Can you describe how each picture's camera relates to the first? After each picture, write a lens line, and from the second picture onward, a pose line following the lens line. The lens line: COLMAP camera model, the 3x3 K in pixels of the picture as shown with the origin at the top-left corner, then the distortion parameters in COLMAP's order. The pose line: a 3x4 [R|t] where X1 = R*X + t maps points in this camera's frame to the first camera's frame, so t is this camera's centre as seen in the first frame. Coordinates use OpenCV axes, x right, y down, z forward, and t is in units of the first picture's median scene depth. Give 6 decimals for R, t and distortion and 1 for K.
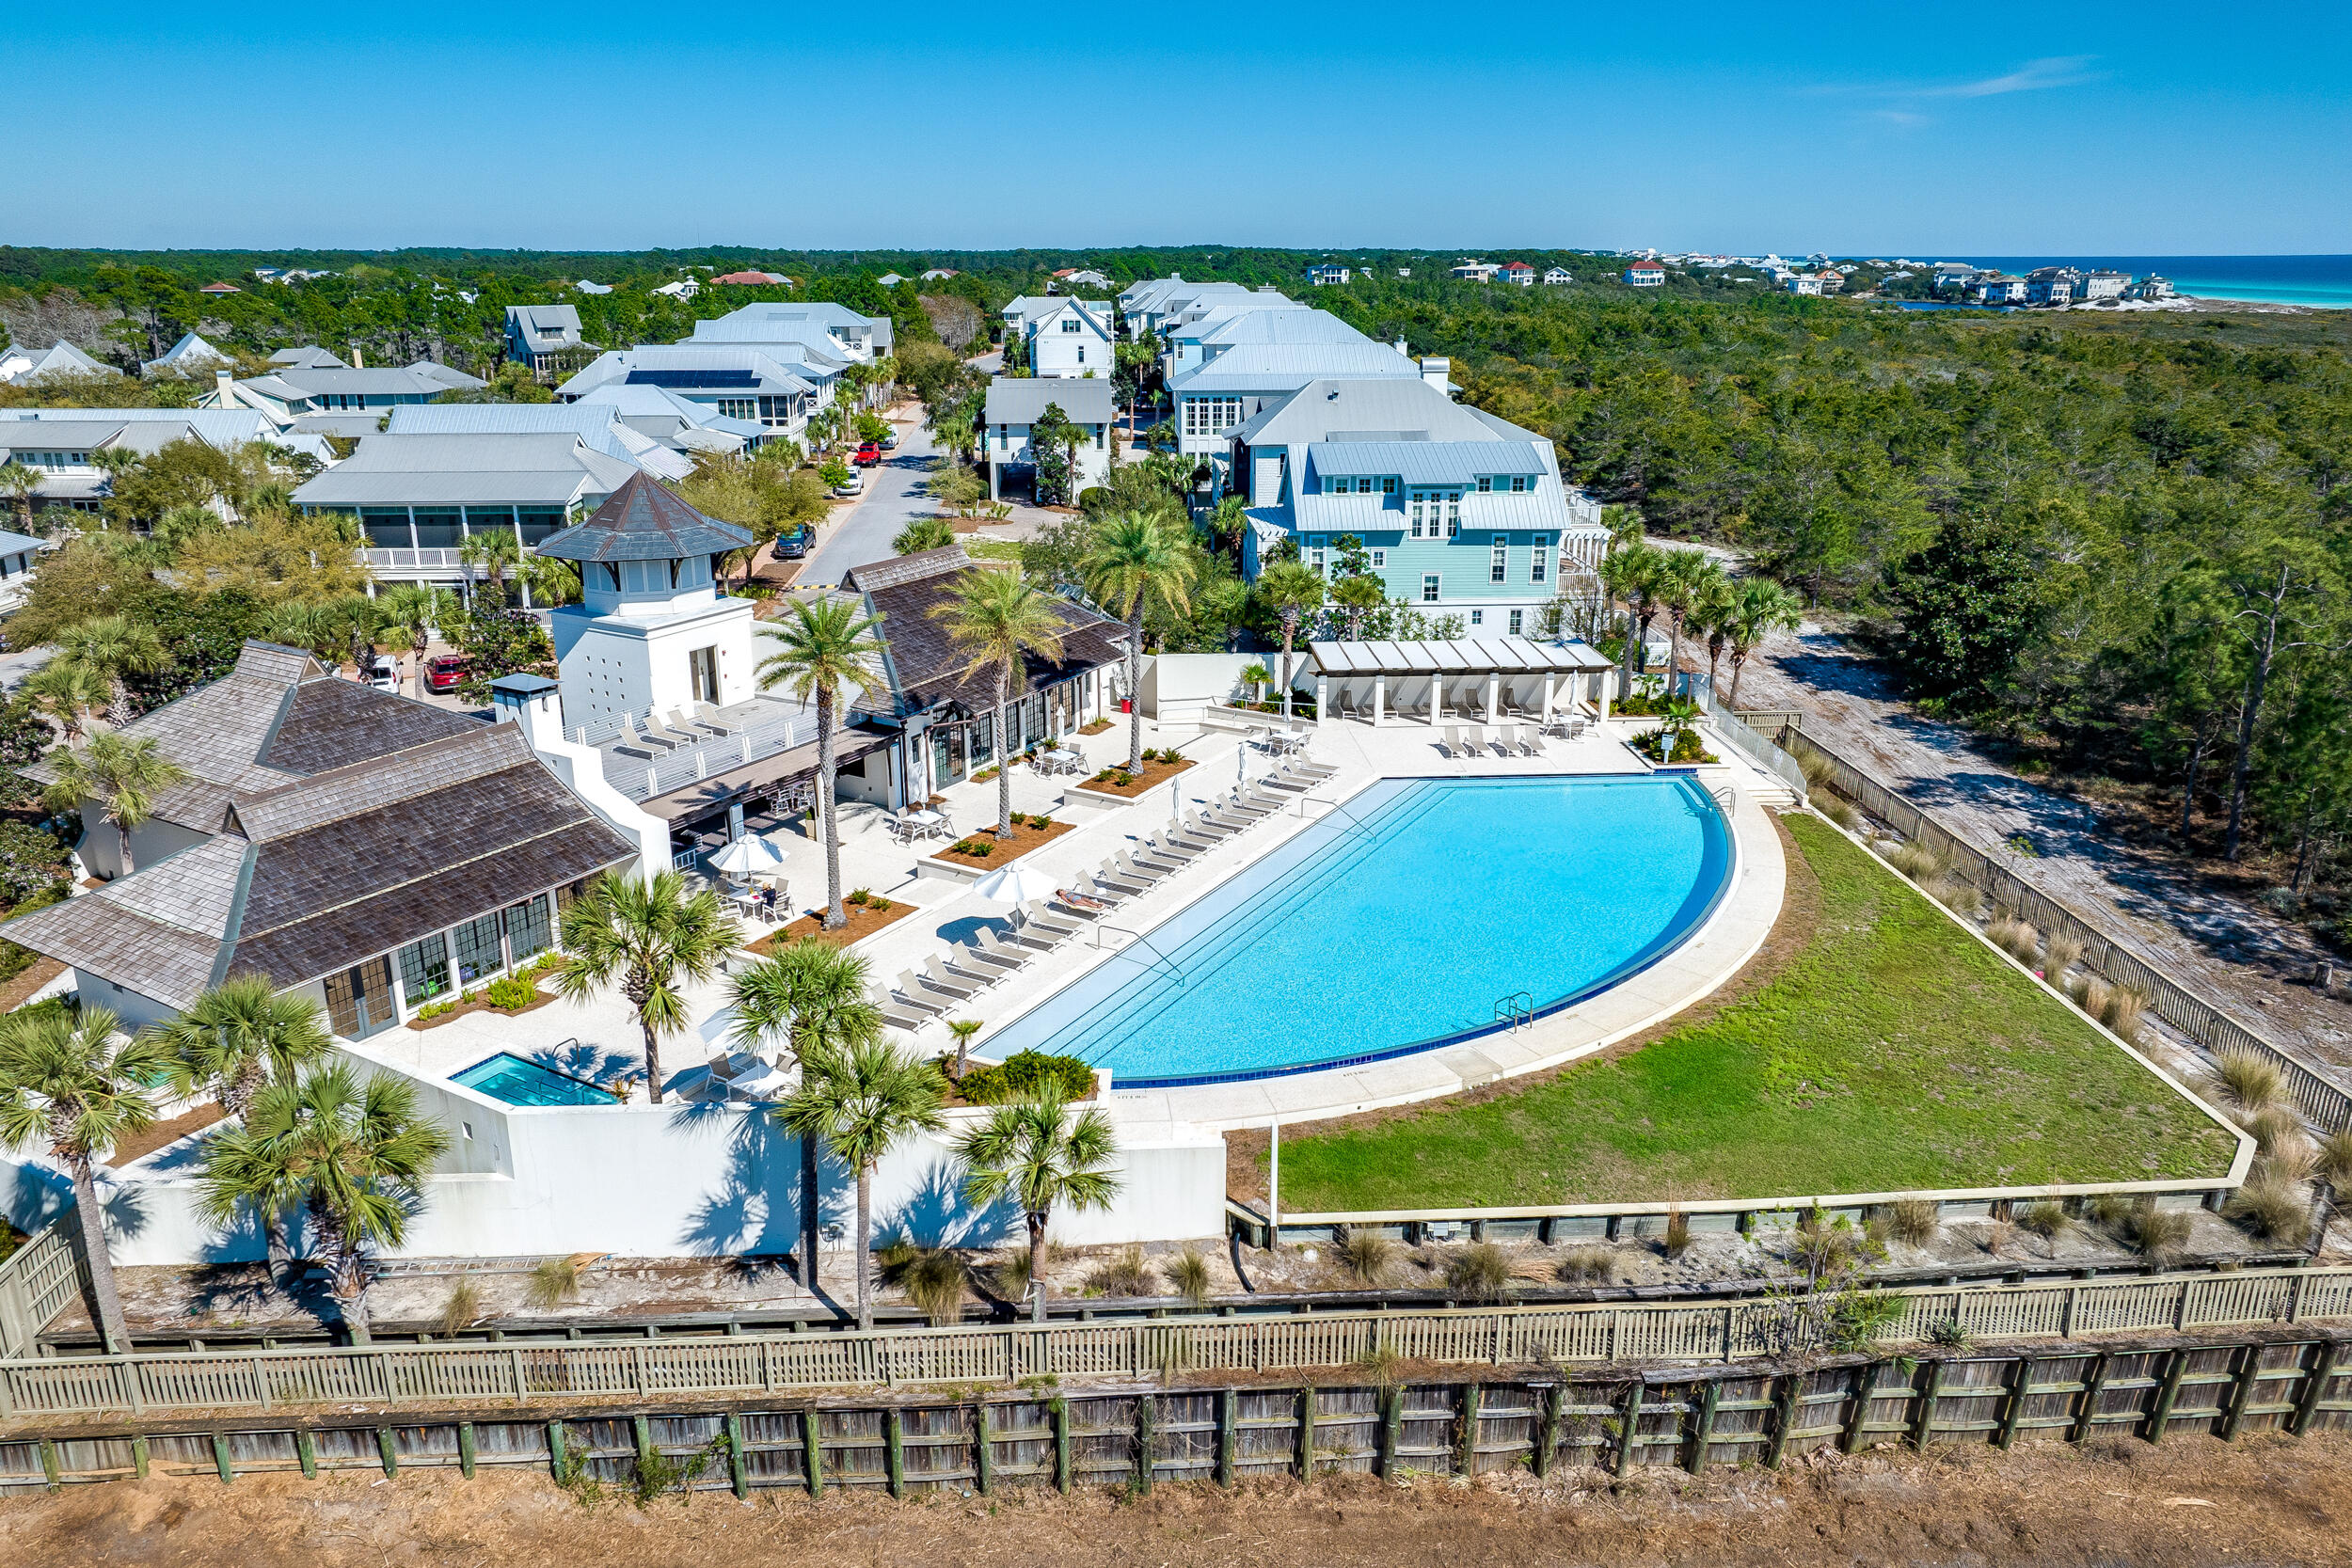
lens RADIAL K [[1619.4, 0, 1176.0], [0, 1619.4, 784.0], [0, 0, 1]] dist [0.012500, -0.000638]
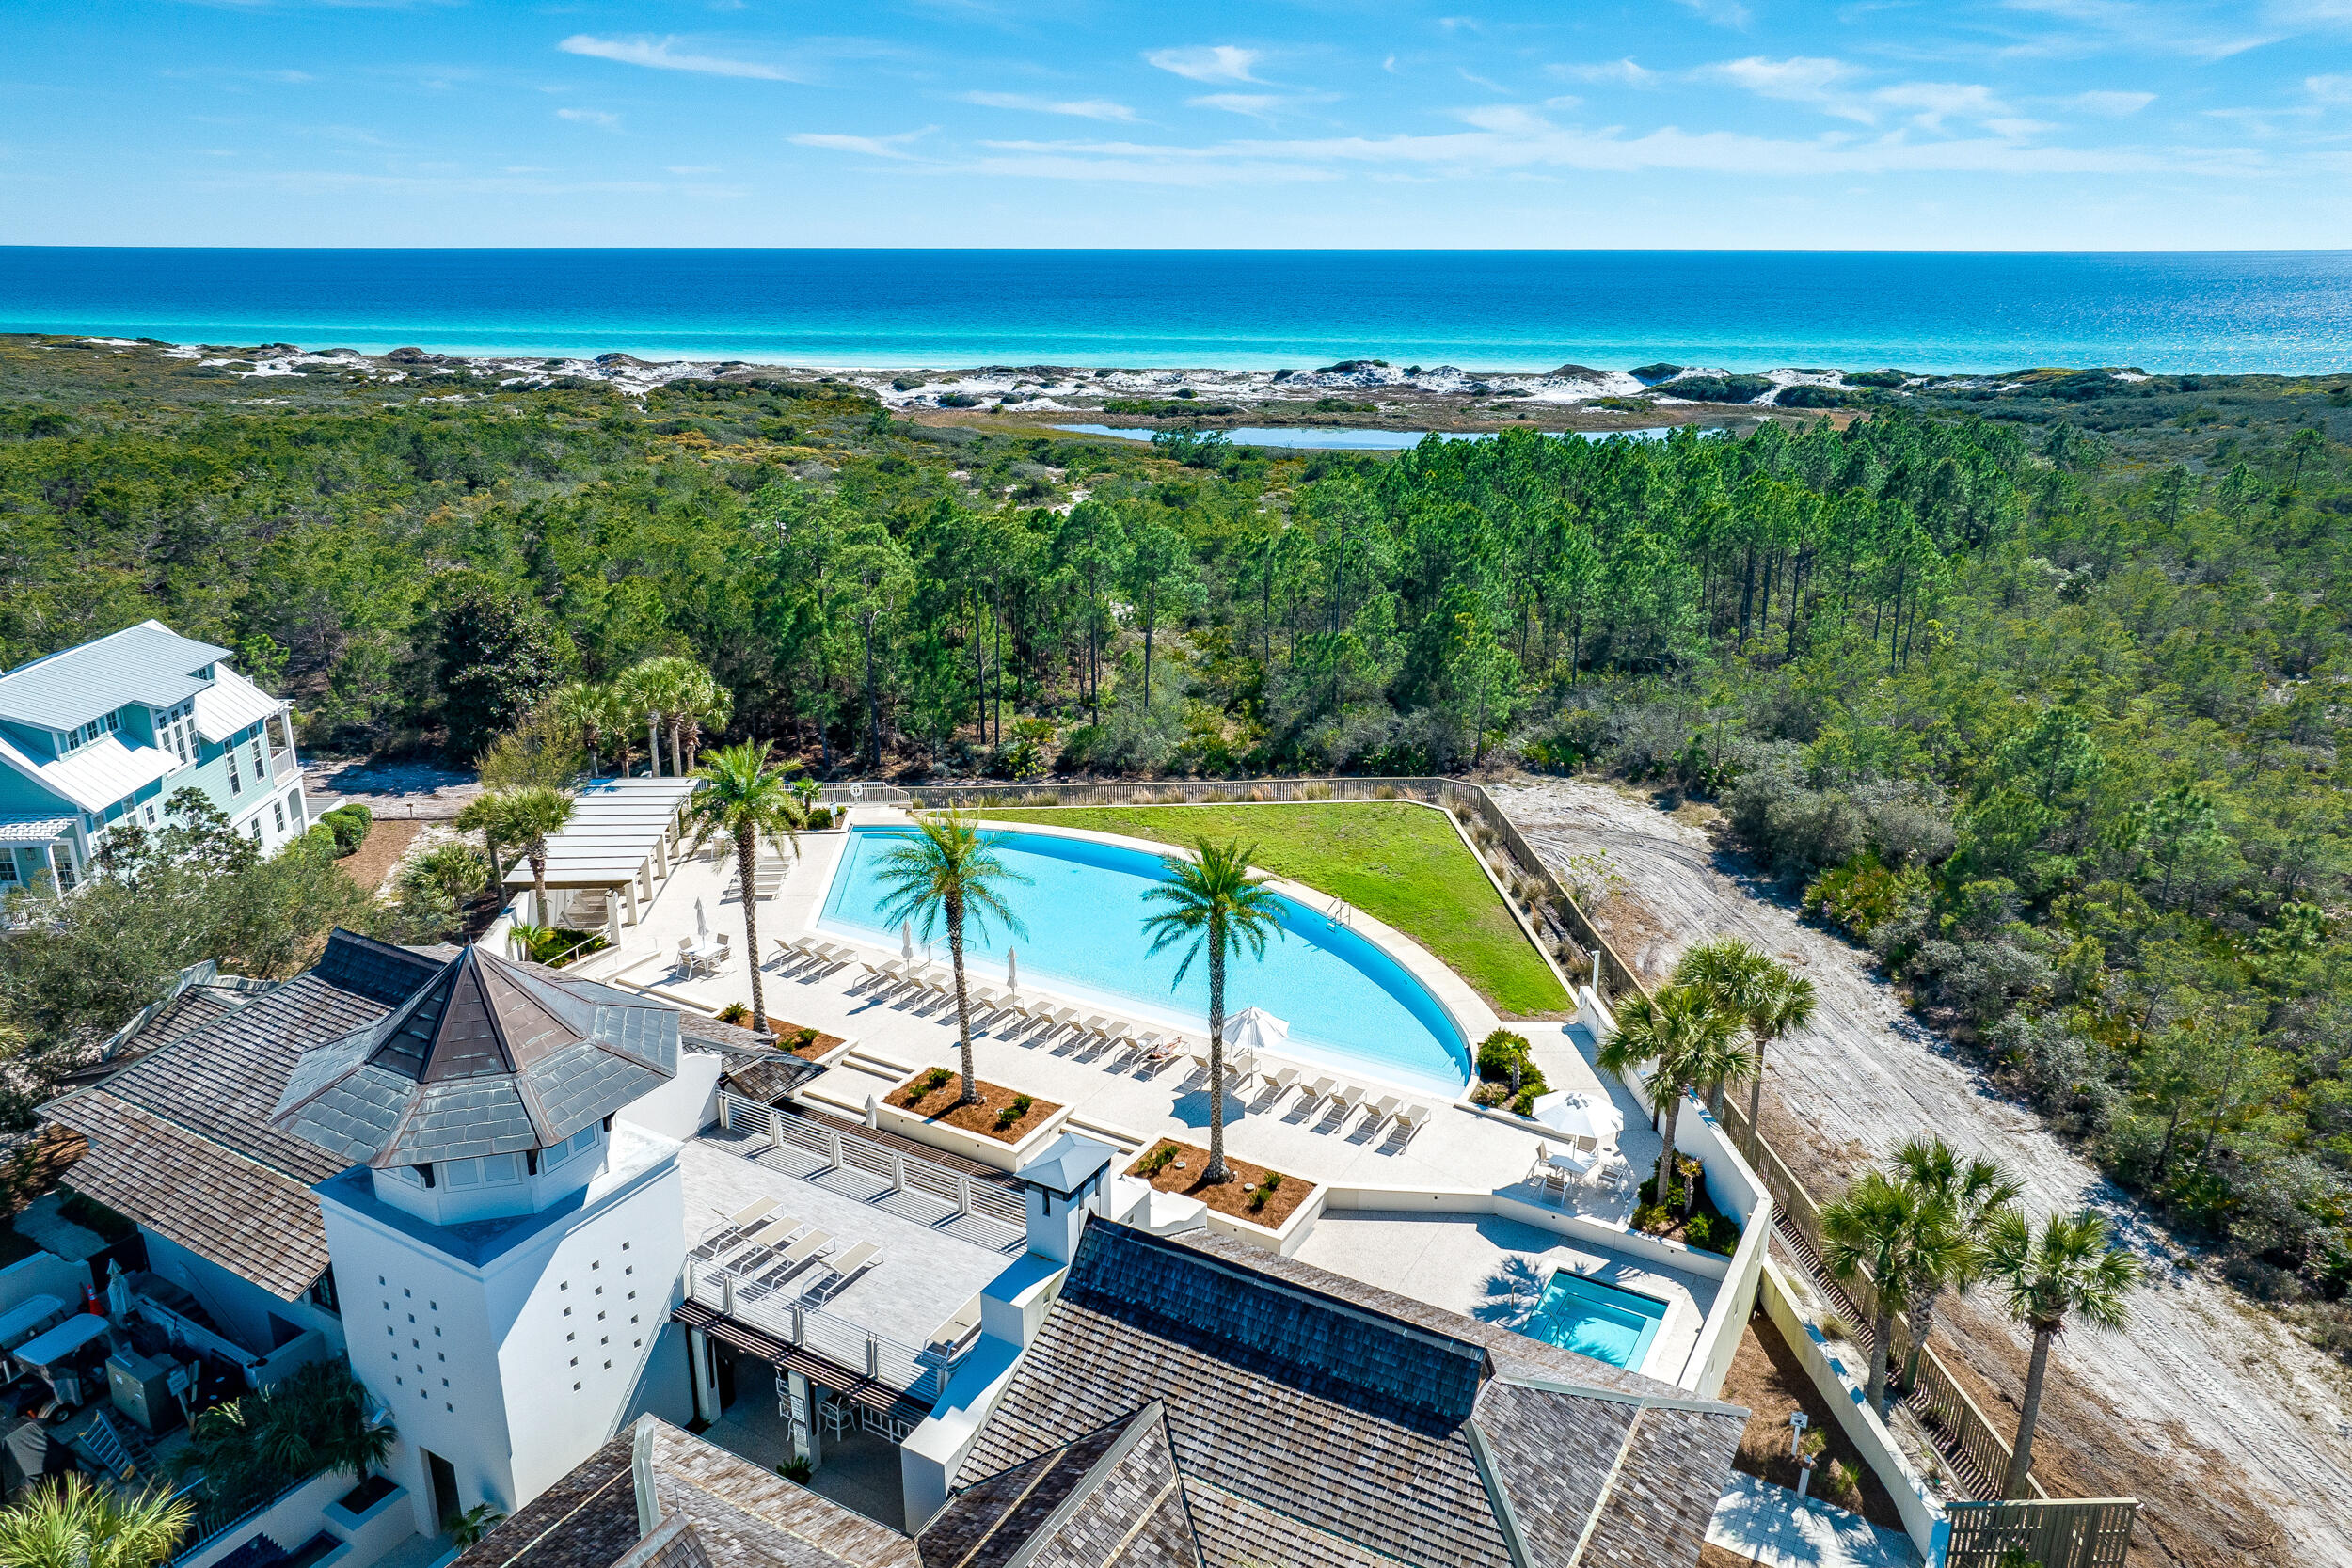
lens RADIAL K [[1621.6, 0, 1215.8], [0, 1621.6, 717.5], [0, 0, 1]] dist [-0.014679, 0.005892]
pose [[-0.024362, -0.281259, 0.959323, -0.581550], [0.307627, 0.910936, 0.274885, -0.234382], [-0.951195, 0.301811, 0.064330, 0.484105]]
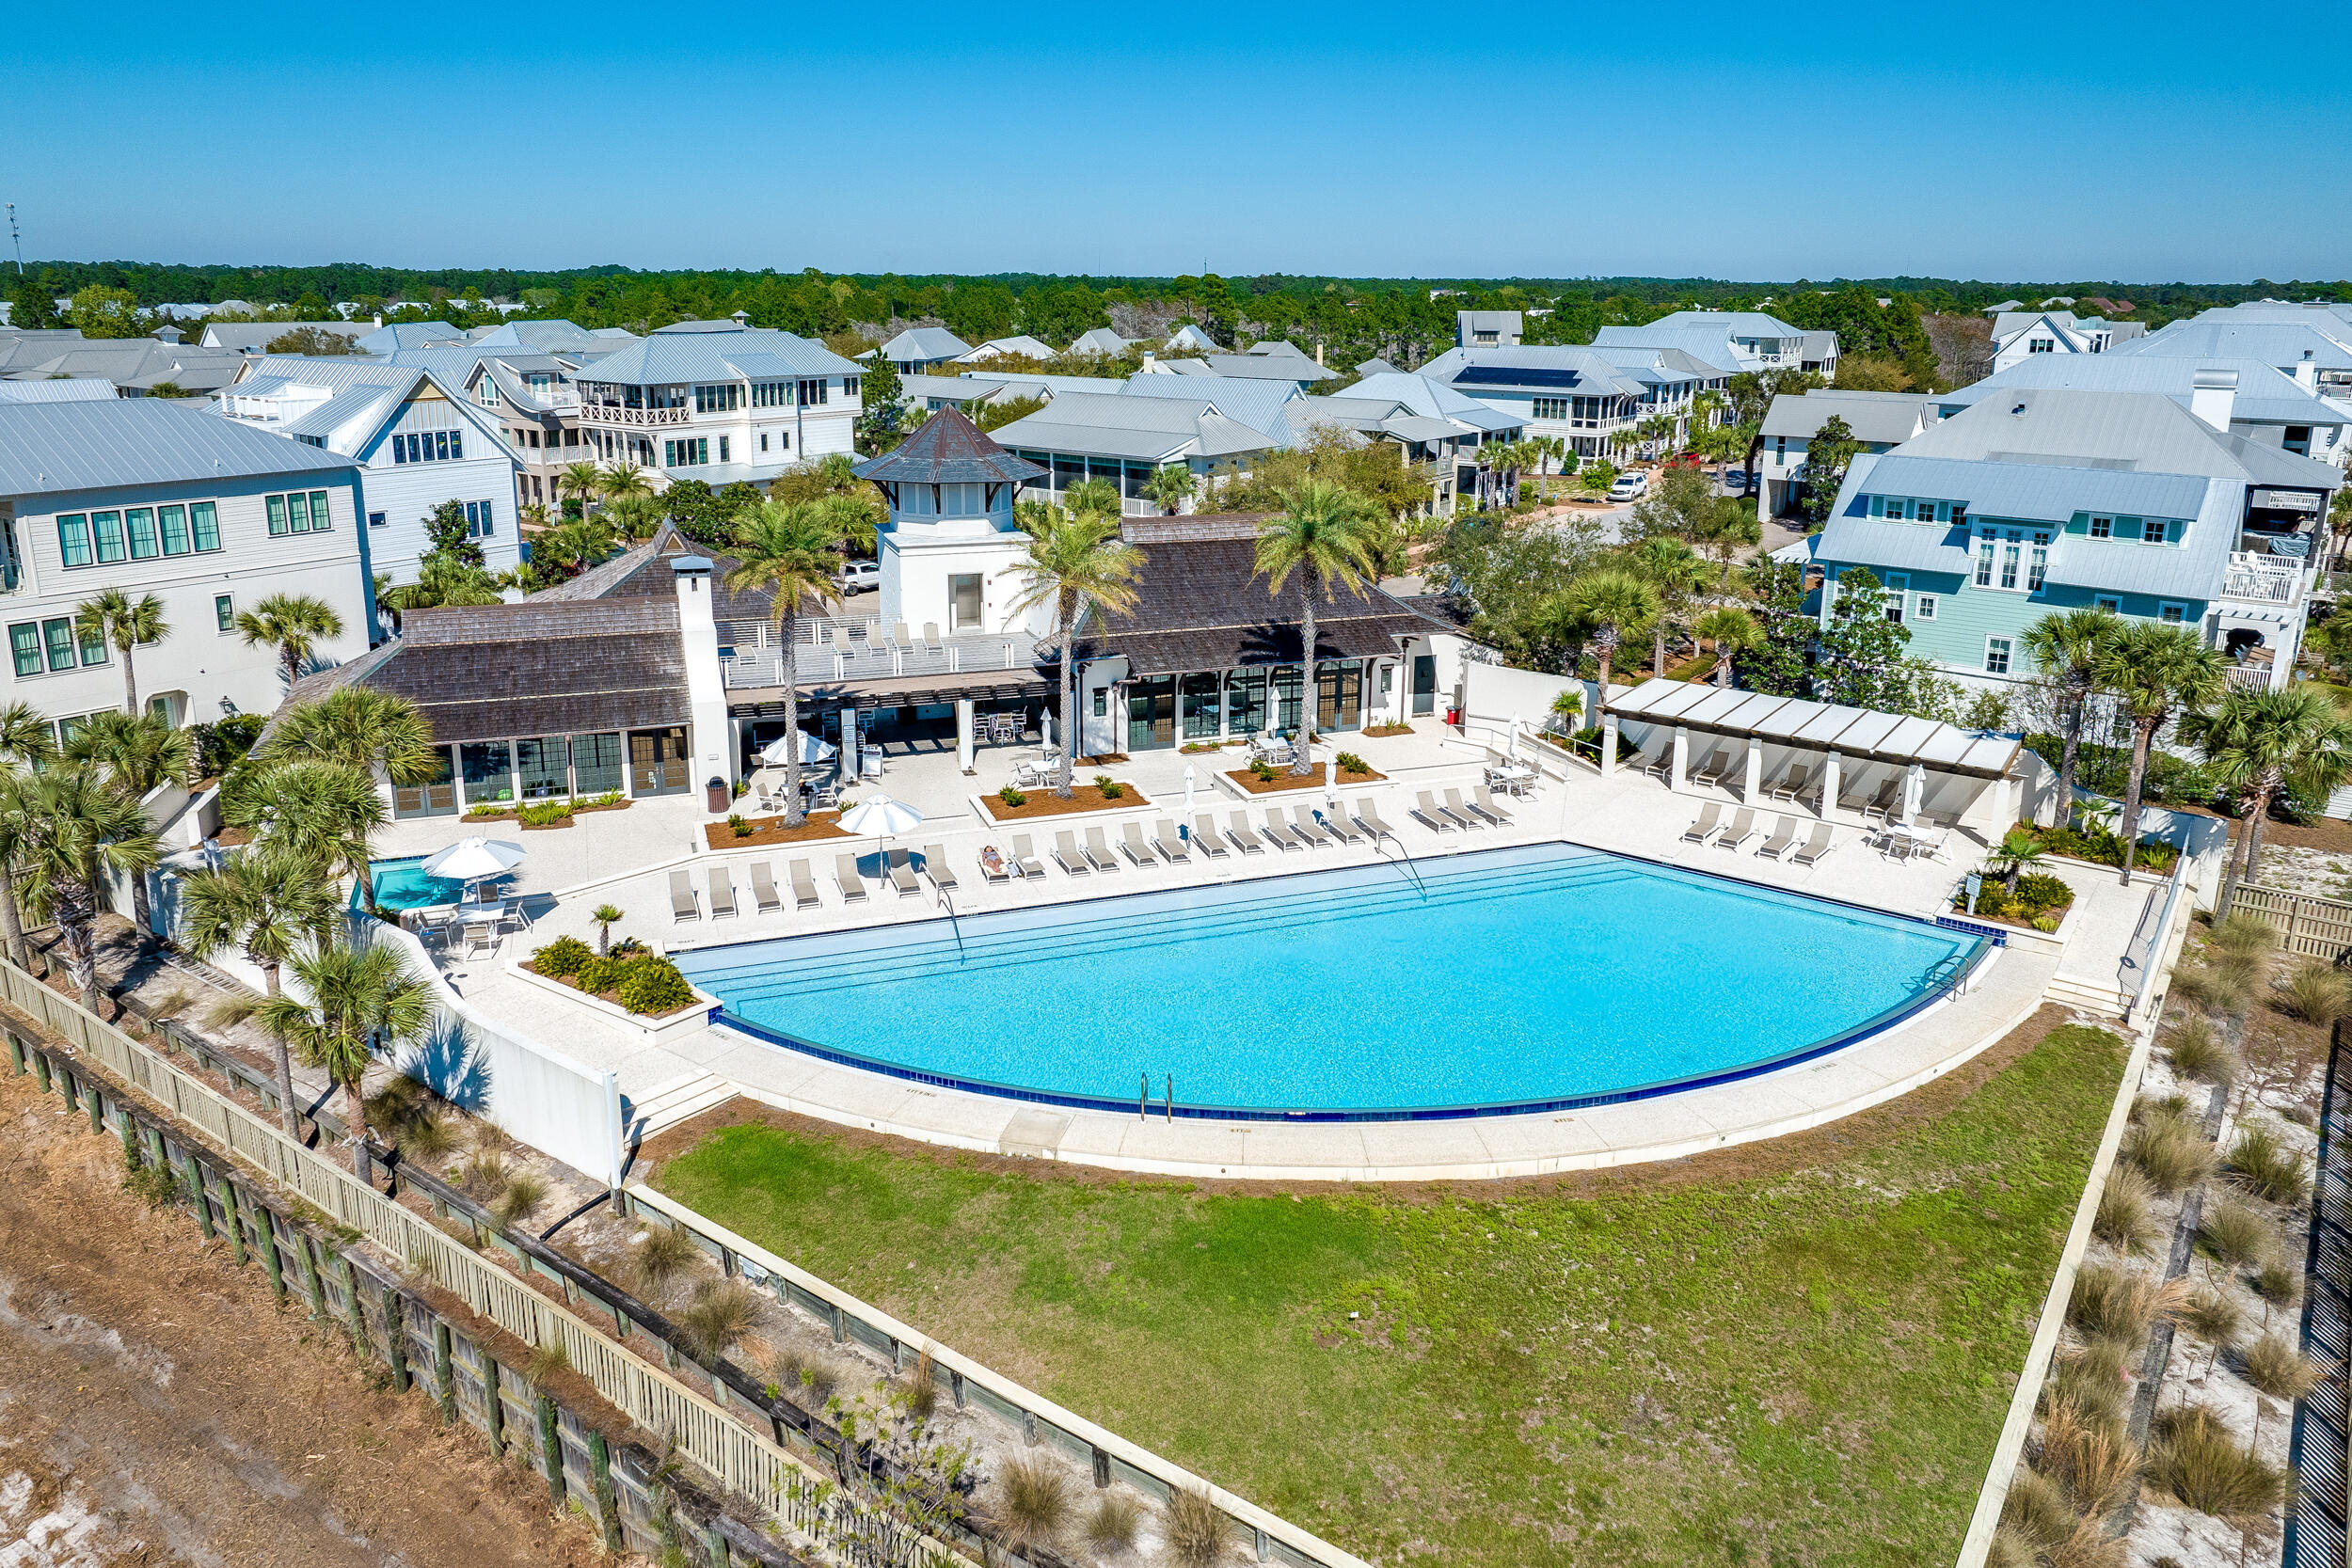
lens RADIAL K [[1624.7, 0, 1176.6], [0, 1624.7, 701.6], [0, 0, 1]] dist [0.002274, -0.005084]
pose [[0.767849, 0.166893, -0.618510, 0.339407], [-0.207685, 0.978177, 0.006112, -0.026390], [0.606032, 0.123762, 0.785753, 0.185790]]
